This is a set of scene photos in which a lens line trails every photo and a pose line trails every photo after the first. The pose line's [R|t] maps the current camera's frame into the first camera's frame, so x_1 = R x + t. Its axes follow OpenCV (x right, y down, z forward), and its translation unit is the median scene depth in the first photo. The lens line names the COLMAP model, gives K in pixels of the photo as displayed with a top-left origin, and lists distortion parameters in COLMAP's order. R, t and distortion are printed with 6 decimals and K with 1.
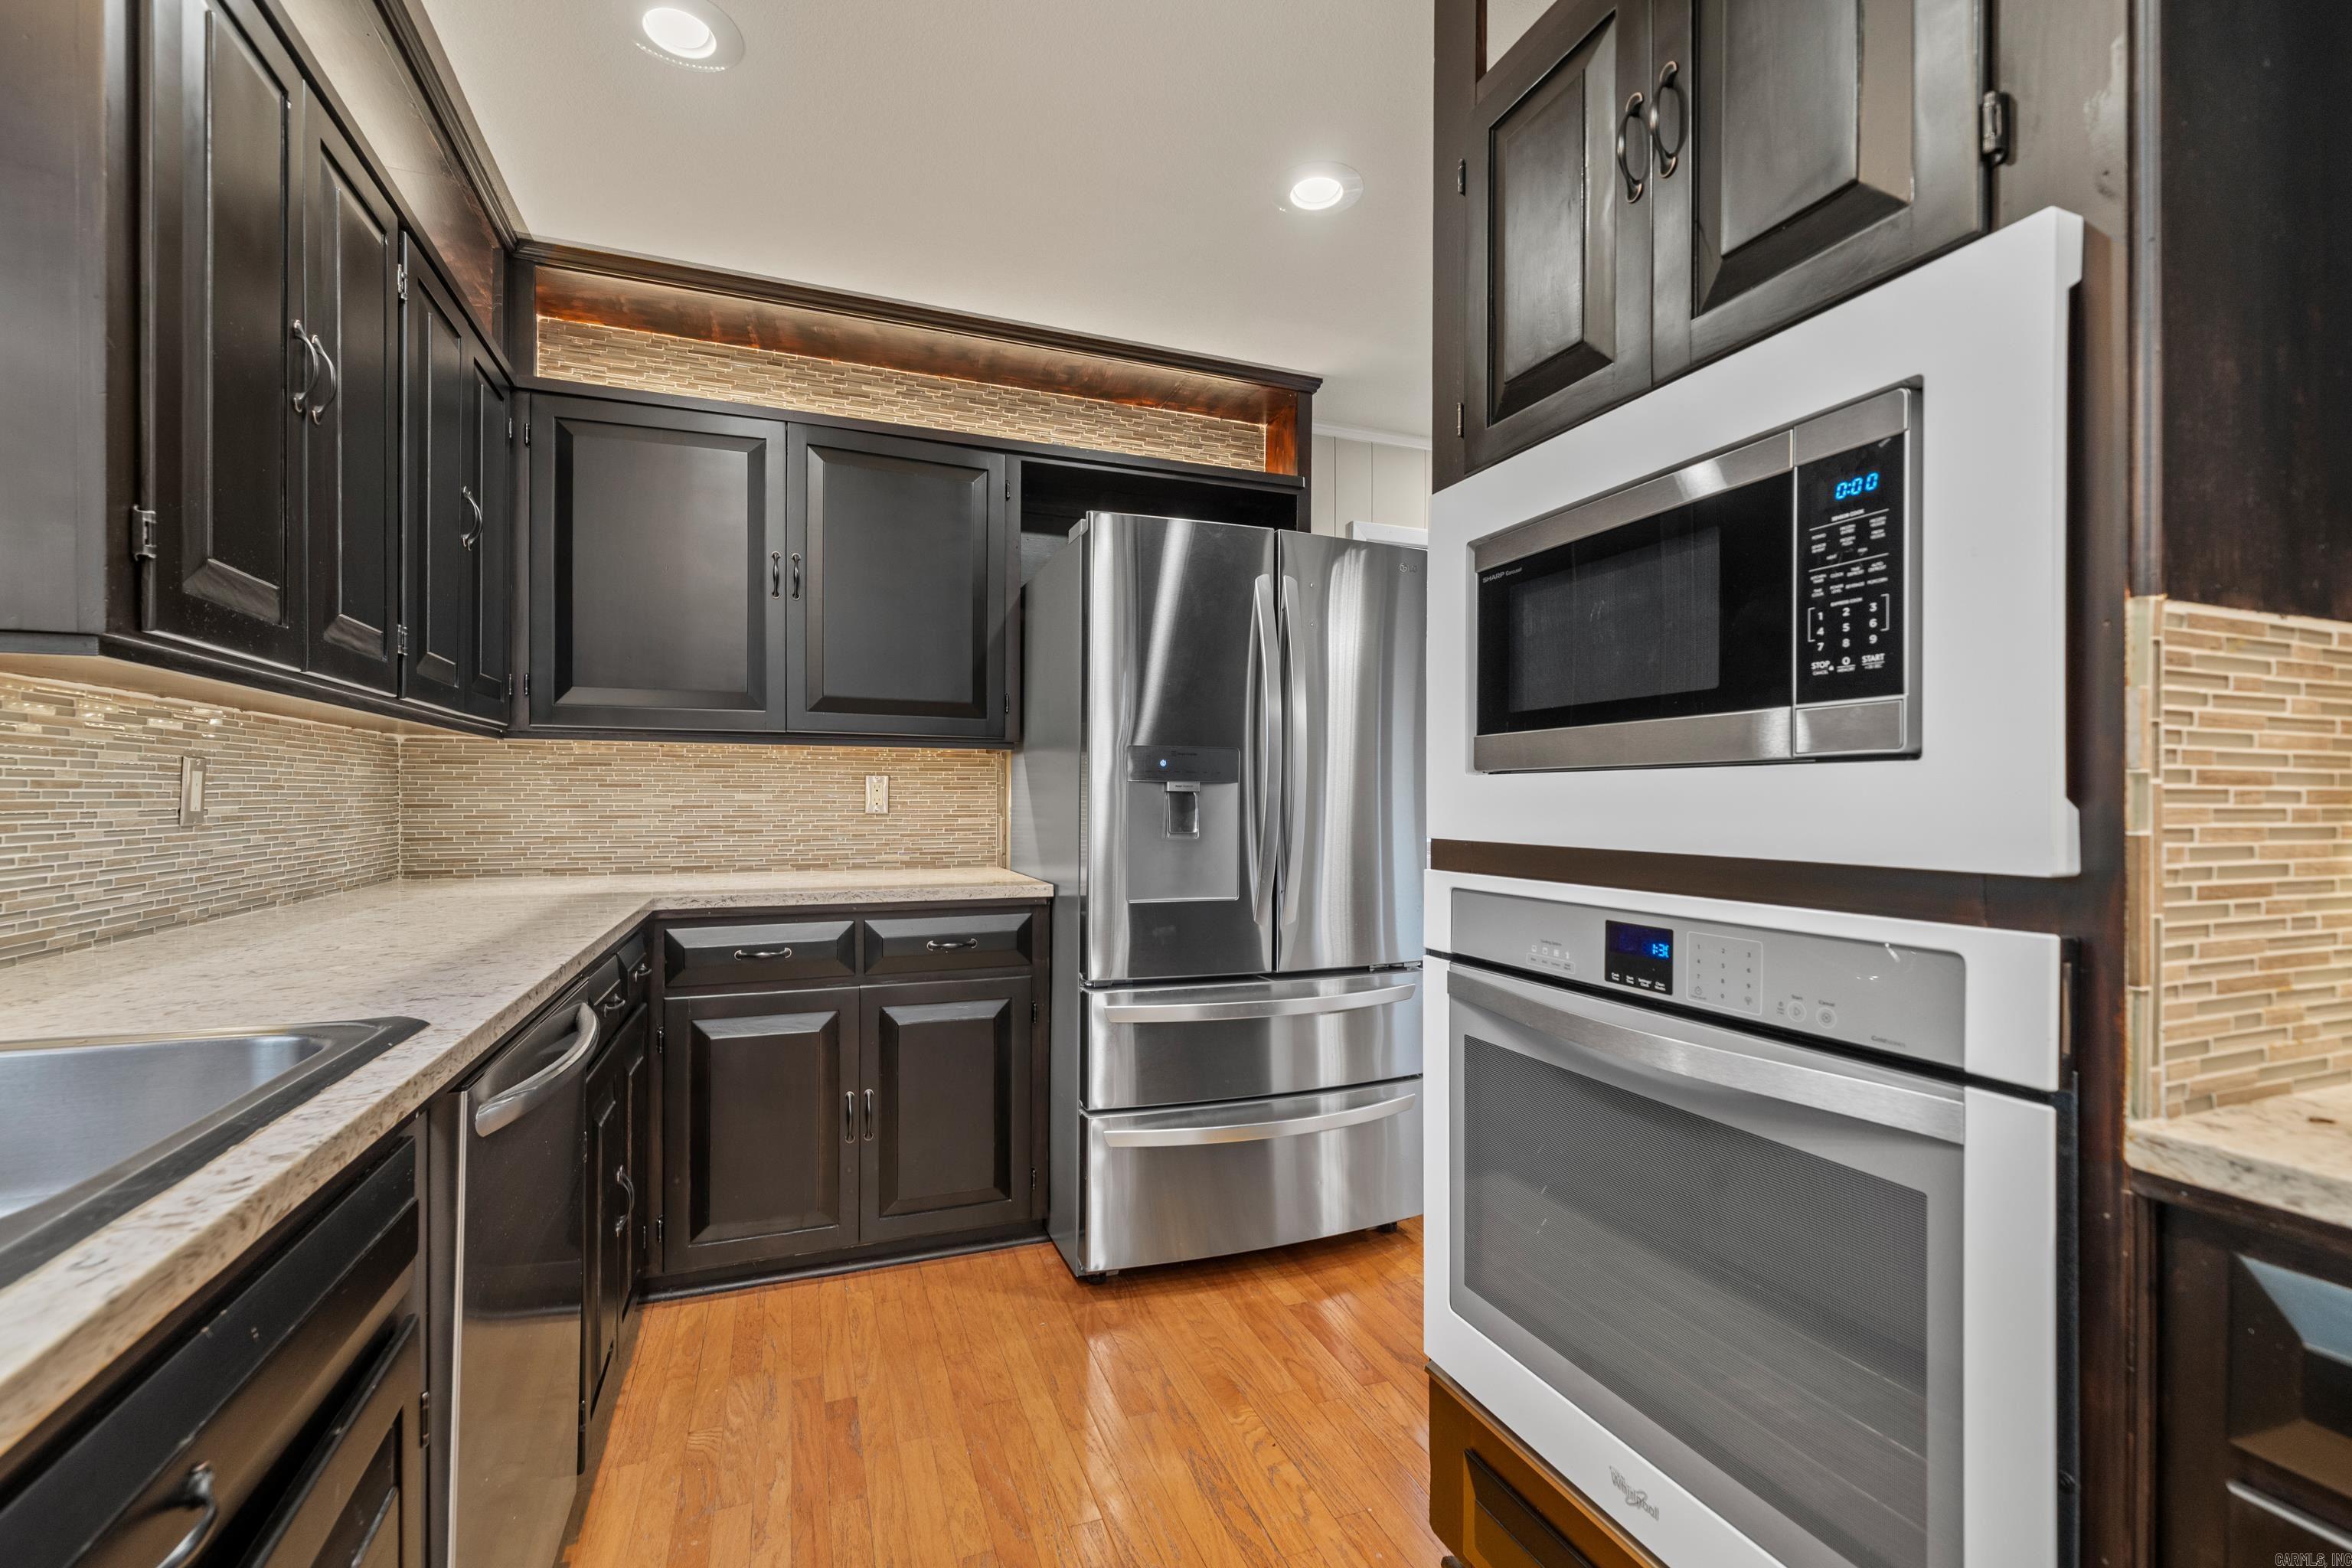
lens RADIAL K [[1048.9, 0, 1178.3], [0, 1048.9, 797.0], [0, 0, 1]] dist [-0.000788, 0.000198]
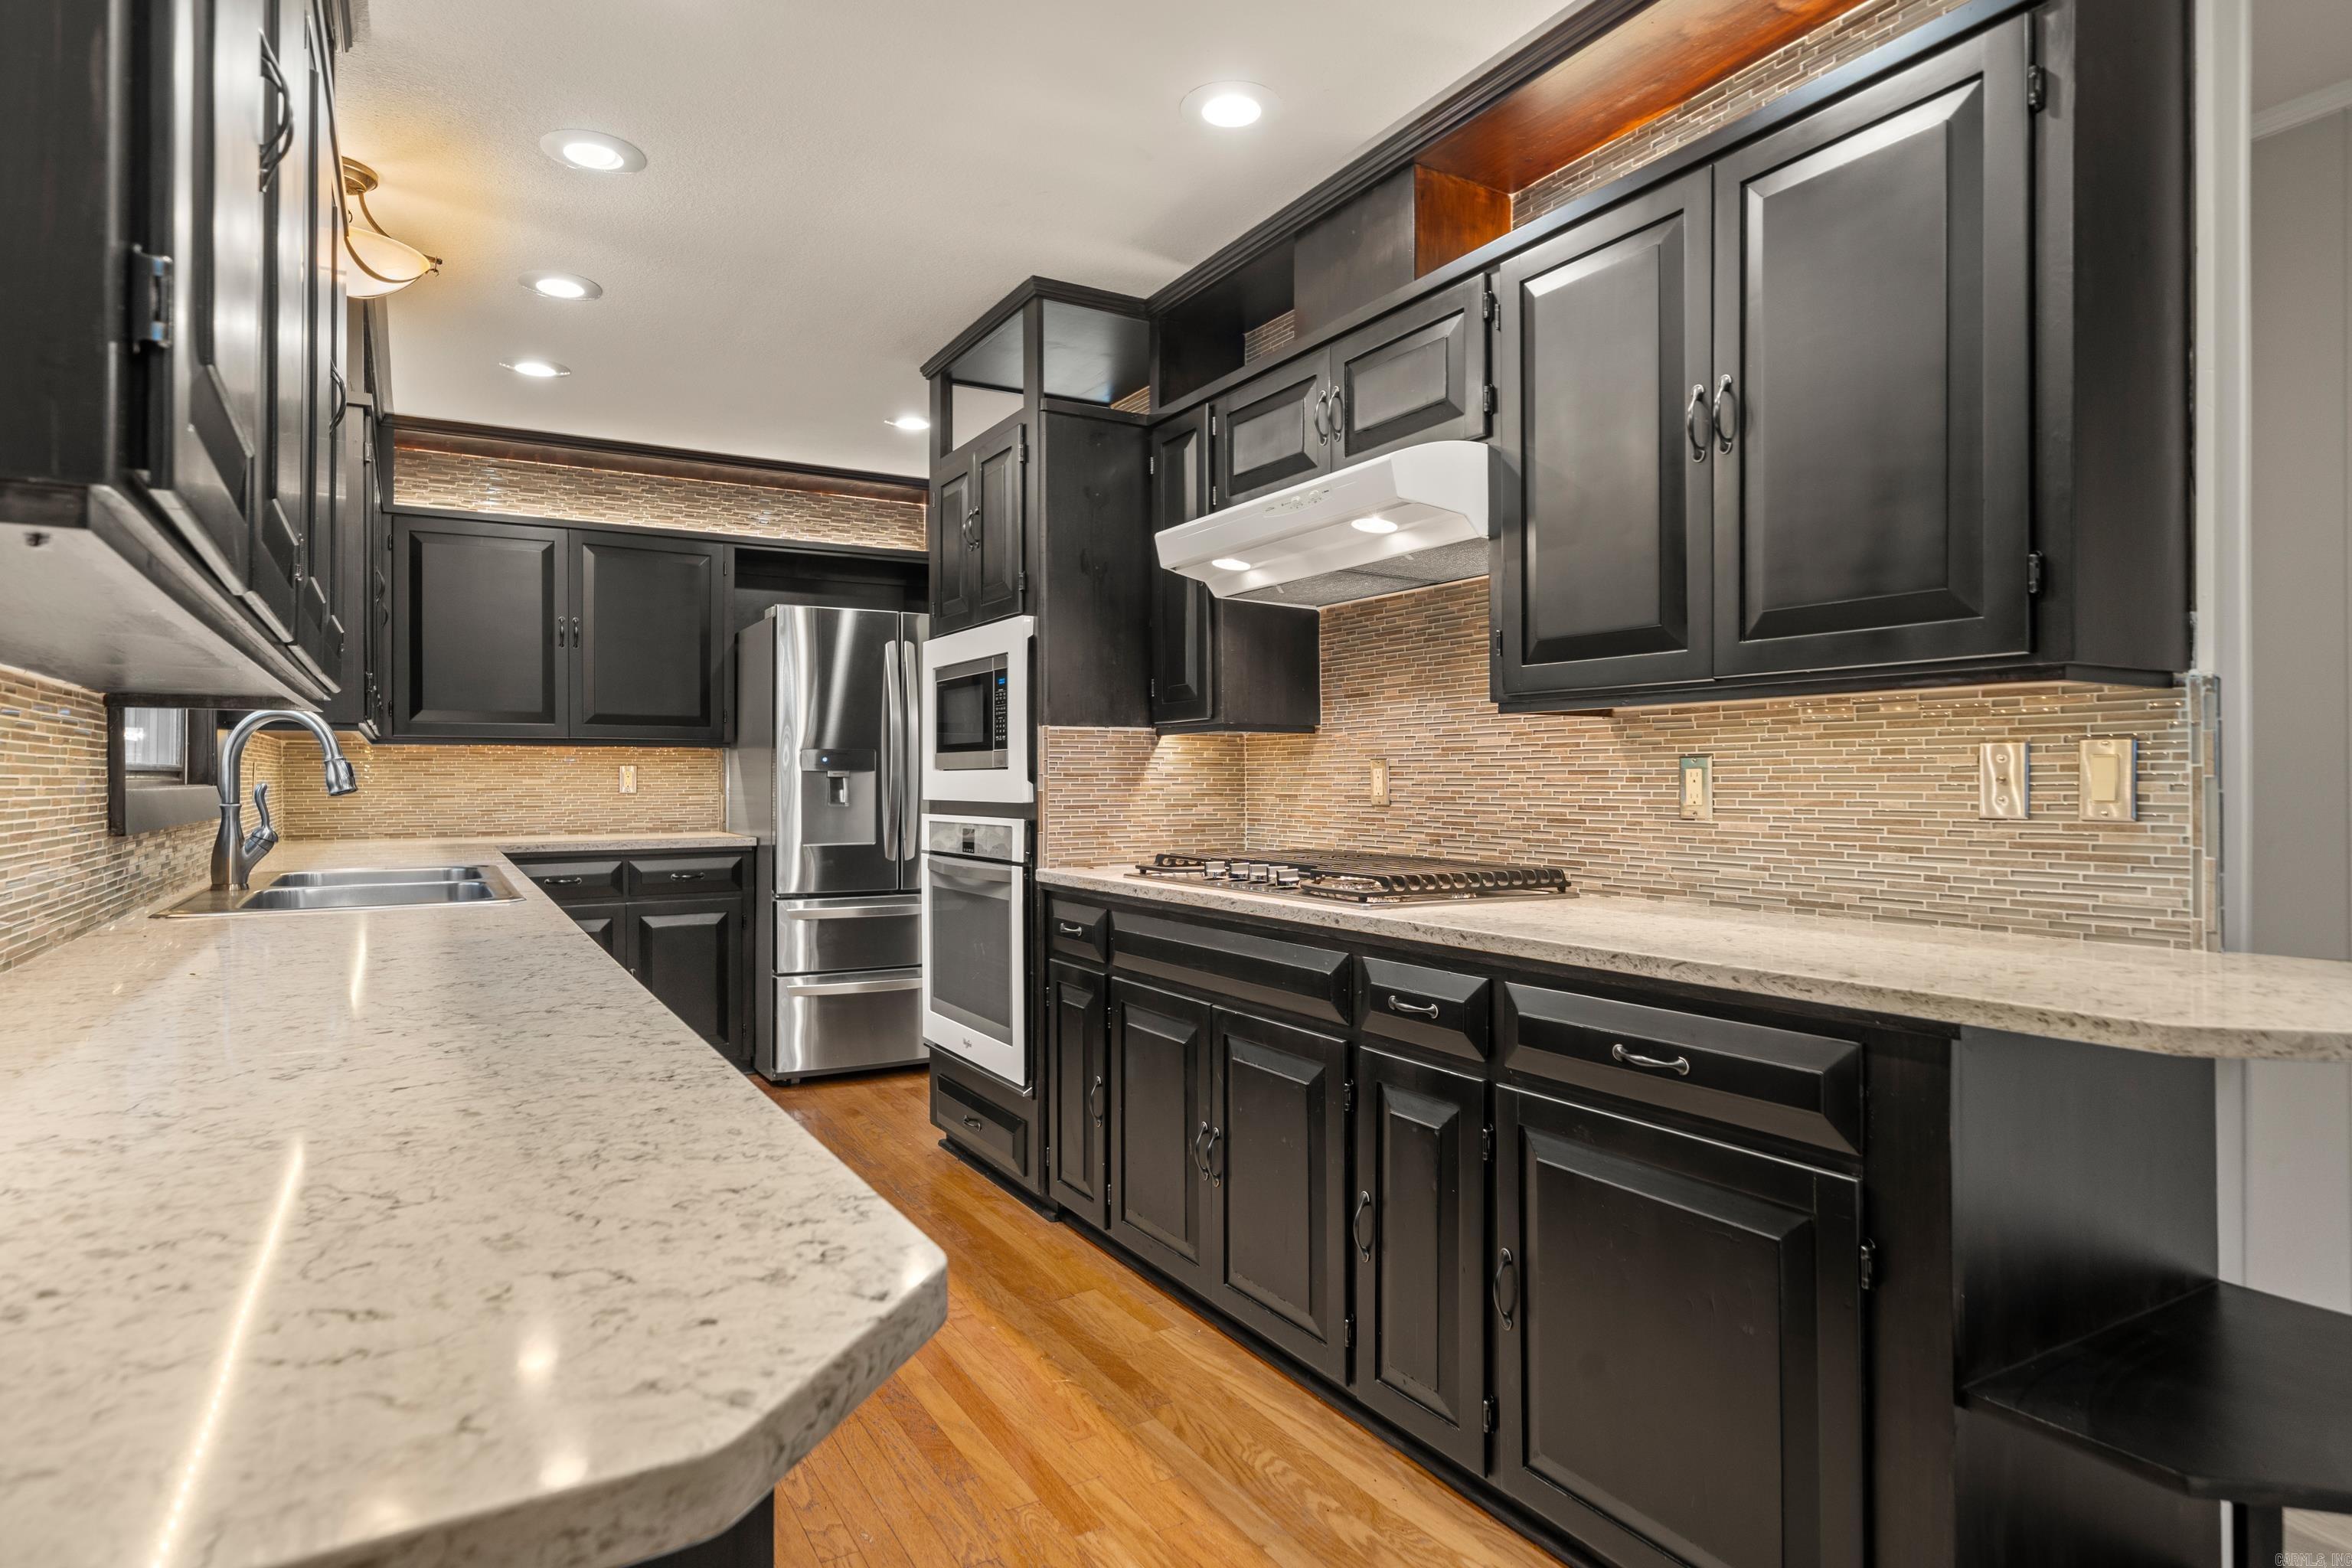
lens RADIAL K [[1282.1, 0, 1180.7], [0, 1282.1, 770.0], [0, 0, 1]] dist [-0.001516, -0.000146]
pose [[0.984911, -0.004402, 0.173005, 0.169070], [0.005341, 0.999973, -0.004966, -0.003577], [-0.172978, 0.005815, 0.984908, -0.961720]]
